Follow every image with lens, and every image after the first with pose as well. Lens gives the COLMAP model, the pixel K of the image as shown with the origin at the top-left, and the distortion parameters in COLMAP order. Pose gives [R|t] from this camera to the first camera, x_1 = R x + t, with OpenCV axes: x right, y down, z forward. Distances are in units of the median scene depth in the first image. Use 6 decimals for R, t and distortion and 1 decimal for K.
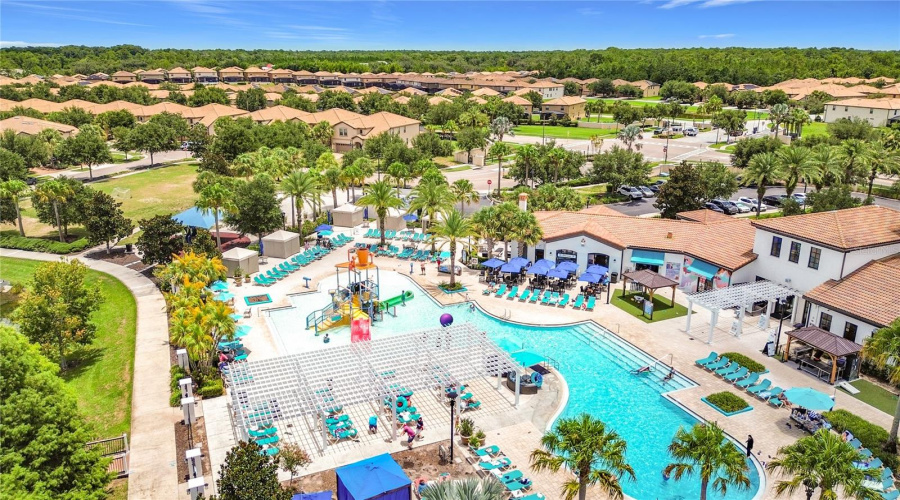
lens RADIAL K [[639.7, 0, 465.1], [0, 639.7, 249.6], [0, 0, 1]] dist [0.002671, -0.001005]
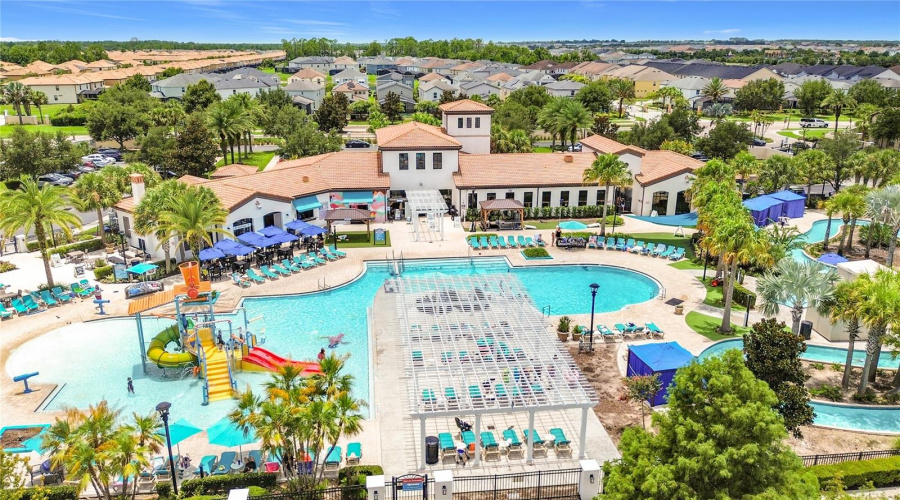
lens RADIAL K [[639.7, 0, 465.1], [0, 639.7, 249.6], [0, 0, 1]] dist [0.002671, -0.001005]
pose [[0.276603, -0.285990, 0.917443, -0.620456], [0.271860, 0.938979, 0.210739, -0.067870], [-0.921728, 0.191125, 0.337473, 0.482238]]
